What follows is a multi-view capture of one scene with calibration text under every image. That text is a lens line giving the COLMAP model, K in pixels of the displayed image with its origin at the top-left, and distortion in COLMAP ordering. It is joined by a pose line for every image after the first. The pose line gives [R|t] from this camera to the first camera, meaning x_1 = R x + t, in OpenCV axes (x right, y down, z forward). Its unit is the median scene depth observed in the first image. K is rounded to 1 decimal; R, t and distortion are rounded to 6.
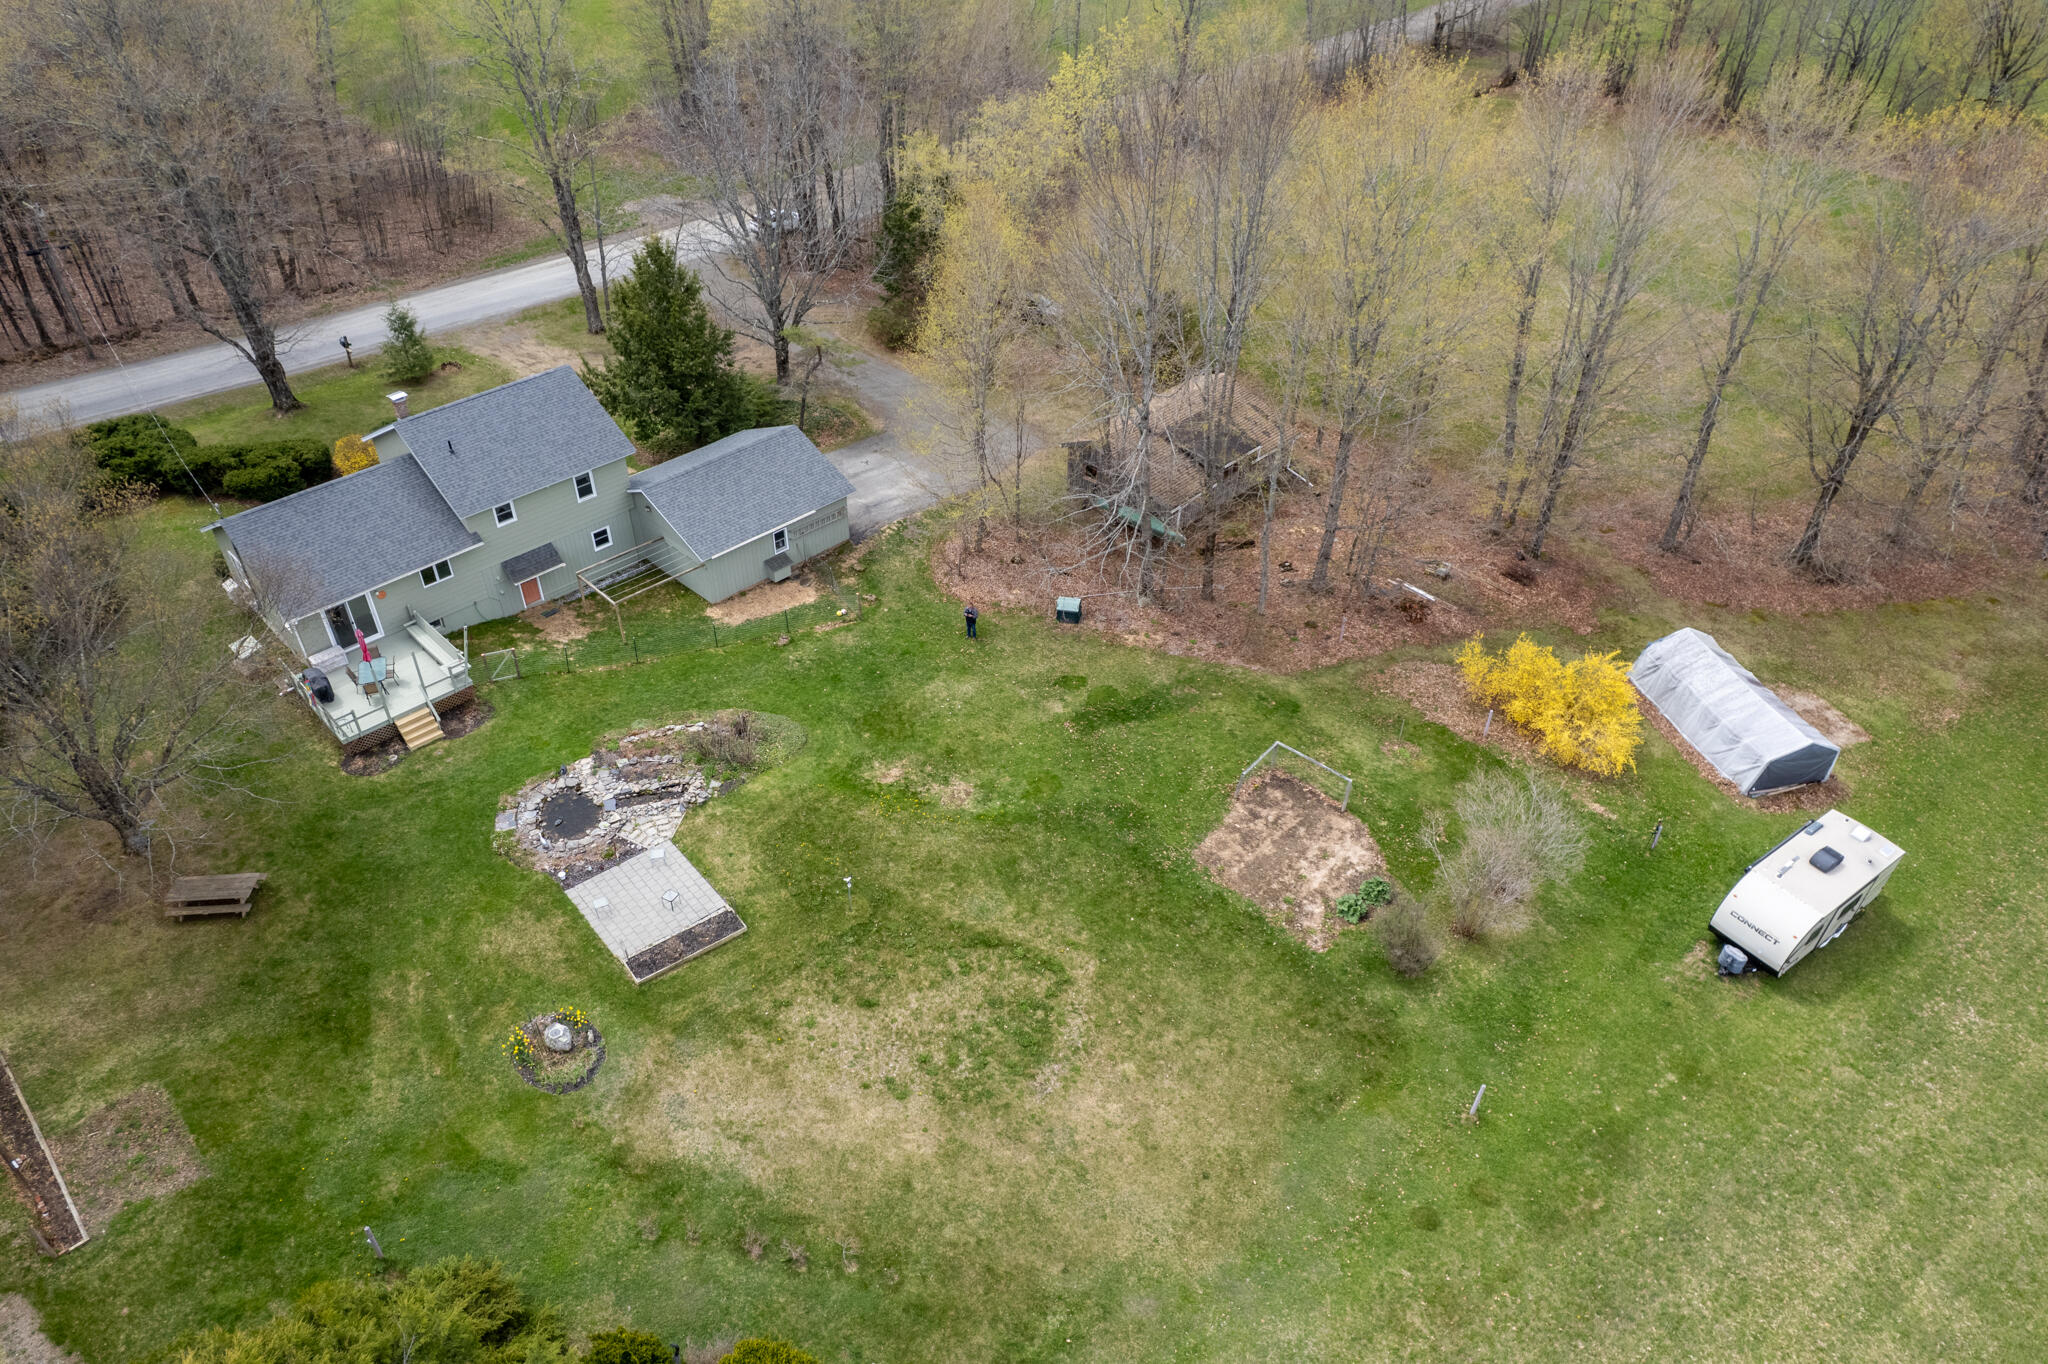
lens RADIAL K [[1313.3, 0, 1008.9], [0, 1313.3, 698.5], [0, 0, 1]] dist [-0.078035, 0.071890]
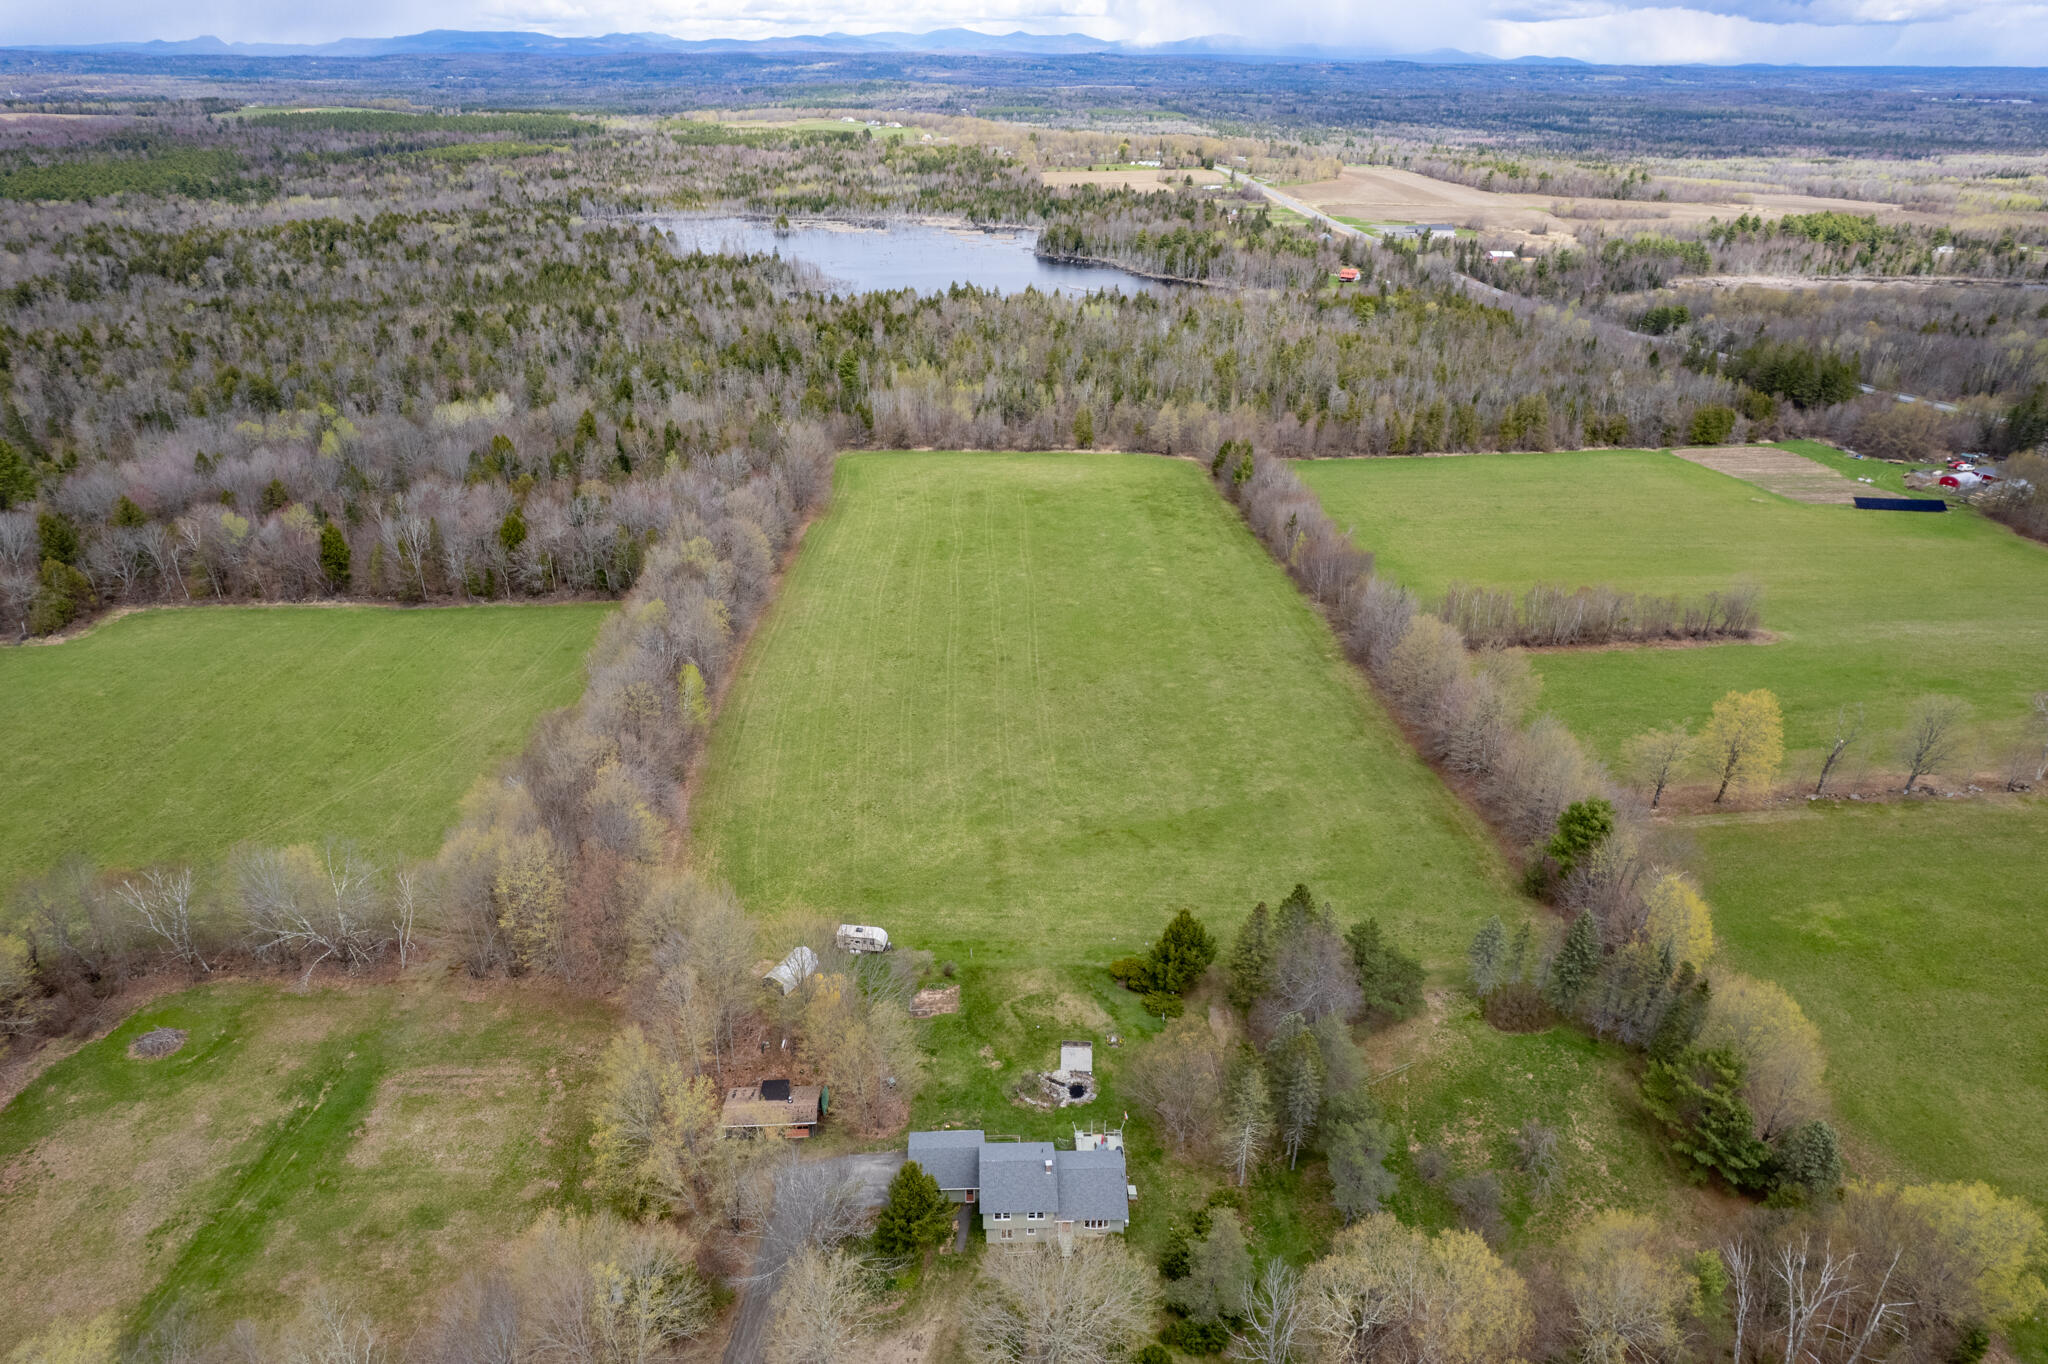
lens RADIAL K [[1313.3, 0, 1031.7], [0, 1313.3, 698.1], [0, 0, 1]] dist [-0.078035, 0.071890]
pose [[-0.739646, -0.315863, 0.594268, -1.934299], [0.405345, 0.495803, 0.768033, -3.070597], [-0.537233, 0.808956, -0.238685, 1.024823]]
